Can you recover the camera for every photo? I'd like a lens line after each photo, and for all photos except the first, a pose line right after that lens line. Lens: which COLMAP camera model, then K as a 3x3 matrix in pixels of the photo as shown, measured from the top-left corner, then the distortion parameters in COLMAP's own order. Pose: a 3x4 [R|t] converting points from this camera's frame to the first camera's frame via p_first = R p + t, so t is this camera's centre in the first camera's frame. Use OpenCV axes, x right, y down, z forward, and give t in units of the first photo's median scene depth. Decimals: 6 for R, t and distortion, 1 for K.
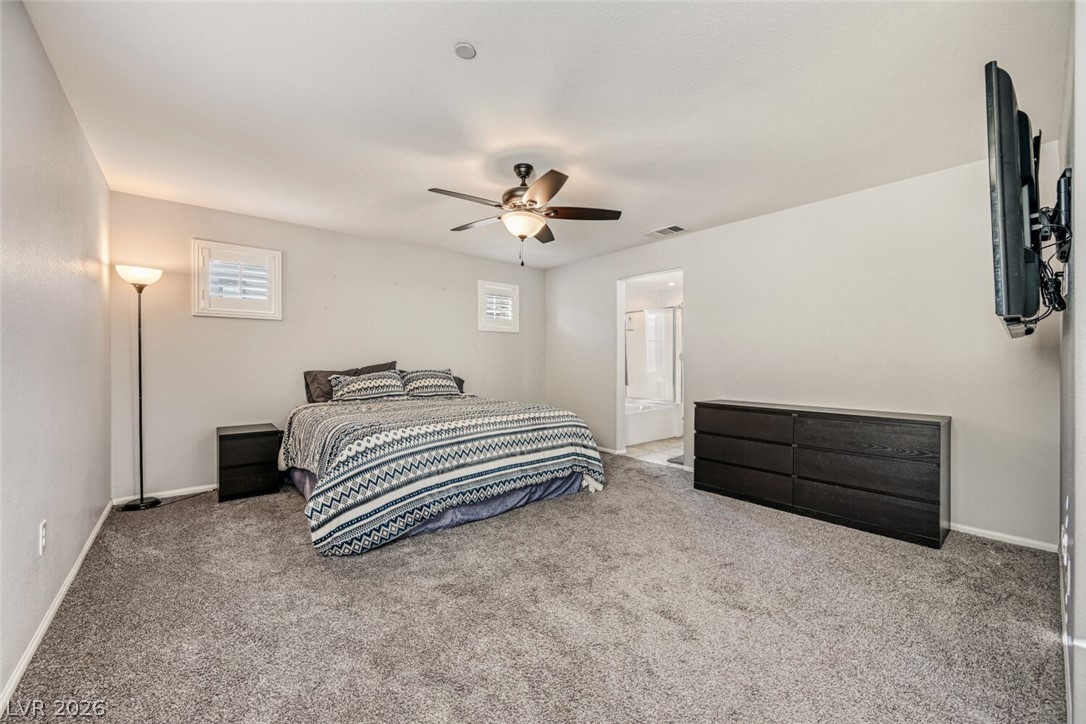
lens RADIAL K [[426.0, 0, 544.7], [0, 426.0, 364.4], [0, 0, 1]] dist [0.000080, -0.000148]
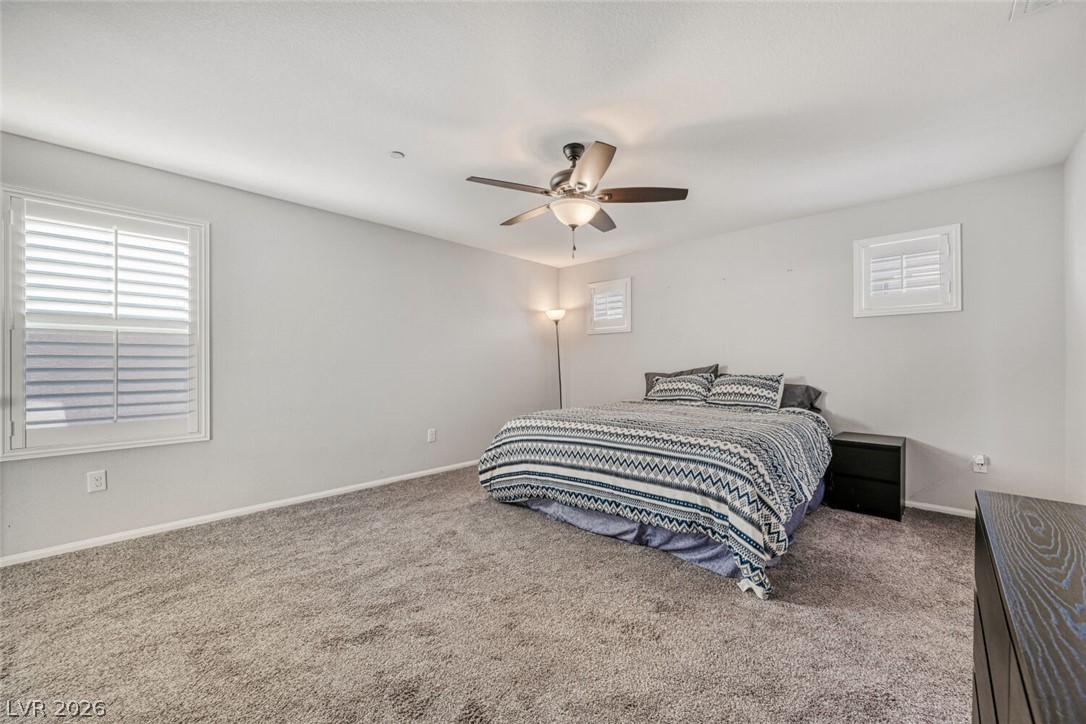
lens RADIAL K [[426.0, 0, 544.7], [0, 426.0, 364.4], [0, 0, 1]] dist [0.000080, -0.000148]
pose [[0.111985, -0.001004, -0.993709, 0.789737], [-0.004012, 0.999991, -0.001463, -0.005787], [0.993702, 0.004151, 0.111980, 0.794723]]
